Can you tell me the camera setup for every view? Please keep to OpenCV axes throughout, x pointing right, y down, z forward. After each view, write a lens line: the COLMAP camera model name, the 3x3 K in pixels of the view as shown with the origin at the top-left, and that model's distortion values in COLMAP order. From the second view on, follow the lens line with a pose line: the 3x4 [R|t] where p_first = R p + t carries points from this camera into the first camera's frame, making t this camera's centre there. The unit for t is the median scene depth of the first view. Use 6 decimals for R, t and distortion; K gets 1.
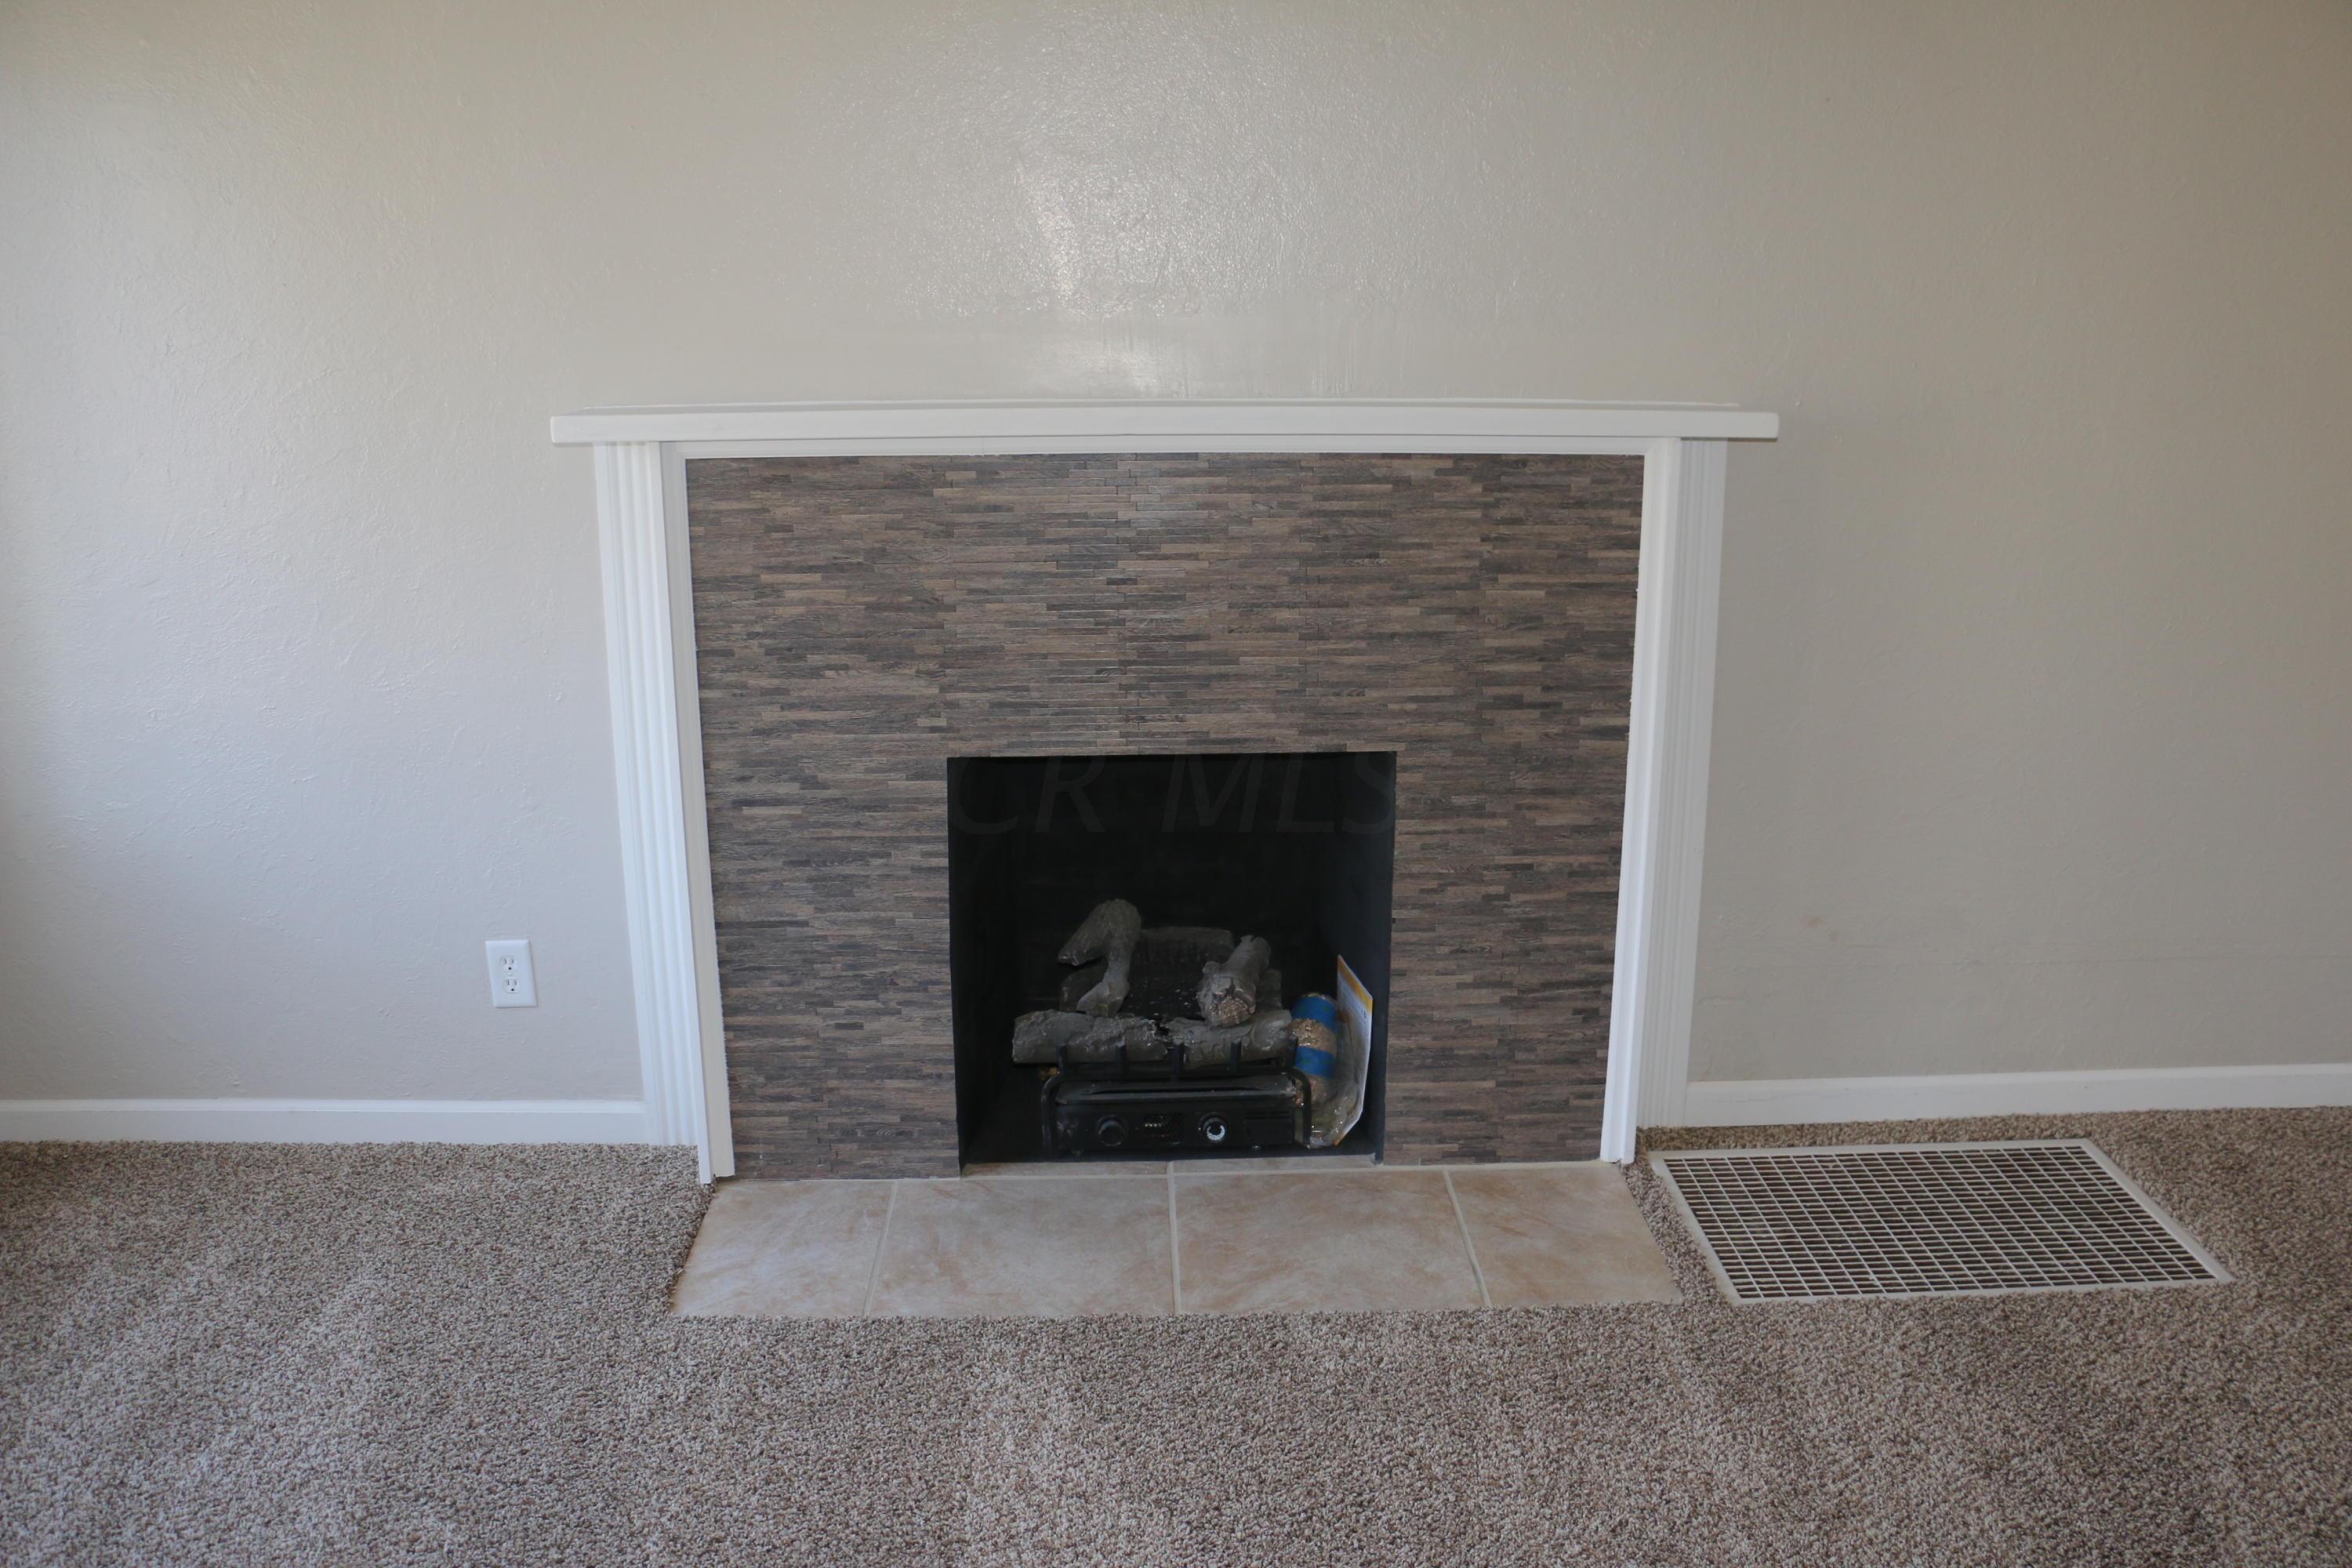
lens RADIAL K [[1926.7, 0, 1176.0], [0, 1926.7, 784.0], [0, 0, 1]] dist [-0.185378, 0.160954]
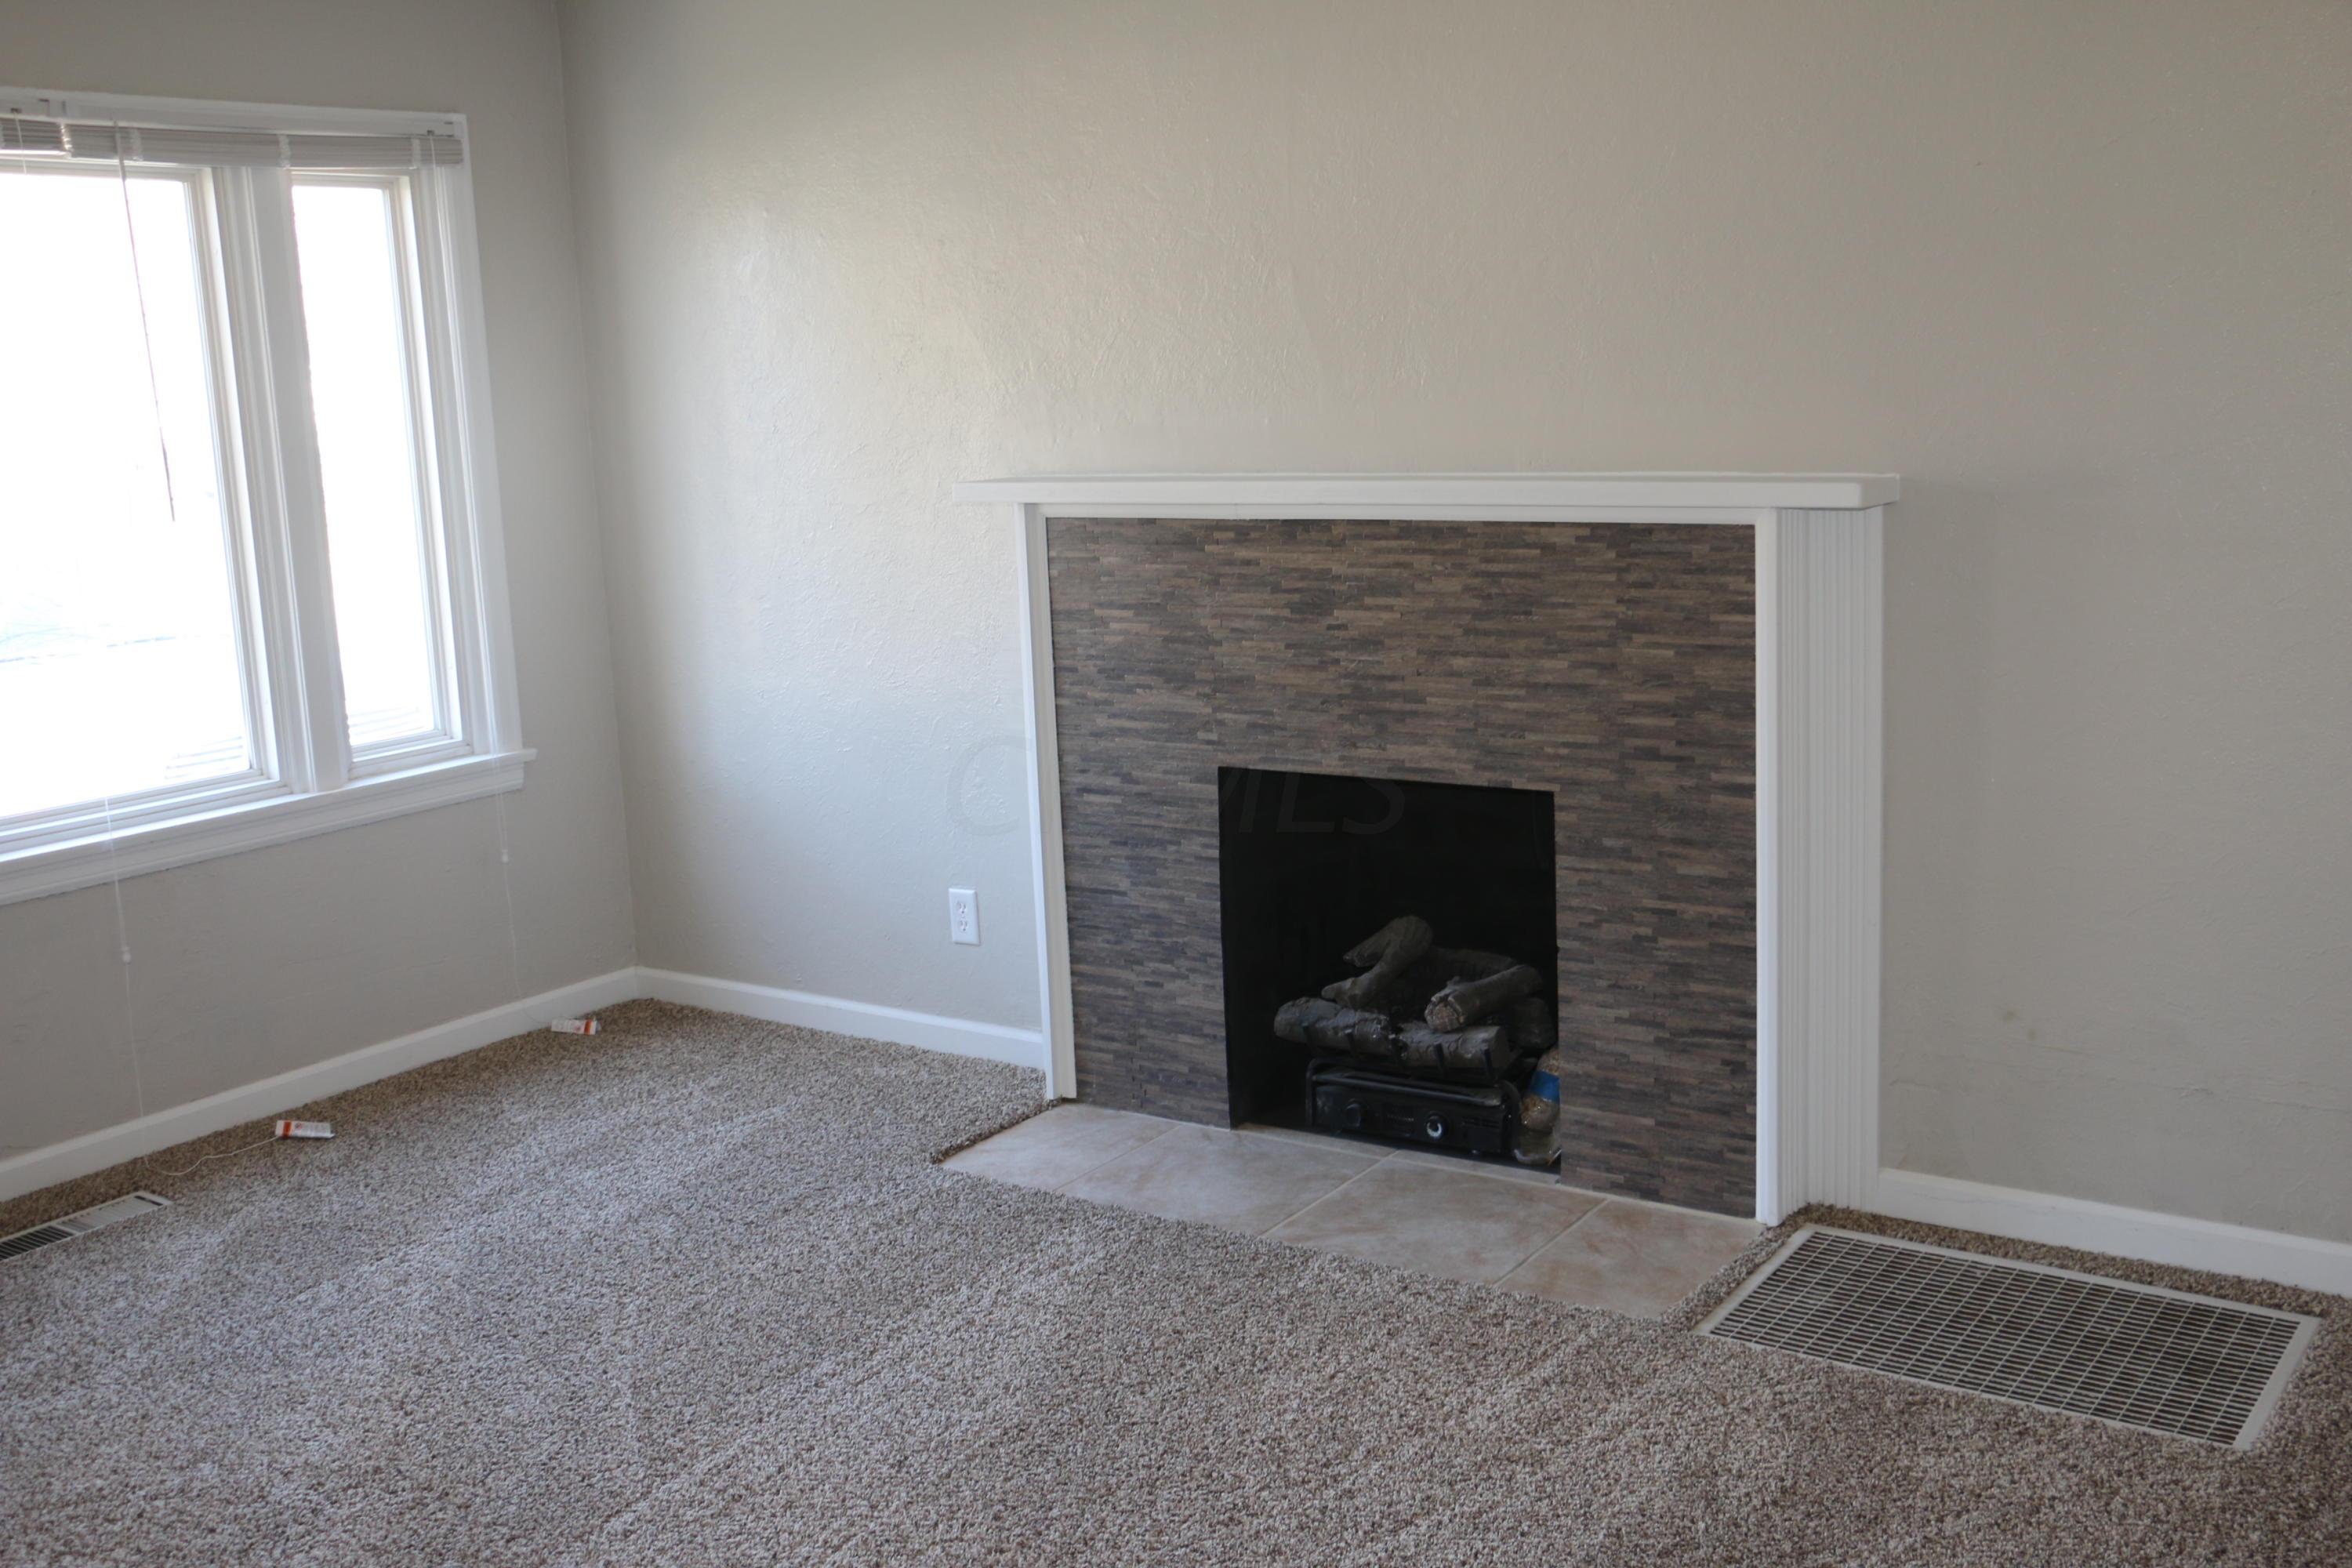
lens RADIAL K [[2351.4, 0, 1176.0], [0, 2351.4, 784.0], [0, 0, 1]] dist [-0.071588, 0.007903]
pose [[0.800969, 0.078063, -0.593595, 0.734153], [-0.116049, 0.992903, -0.026014, 0.038624], [0.587351, 0.089723, 0.804344, -0.208917]]
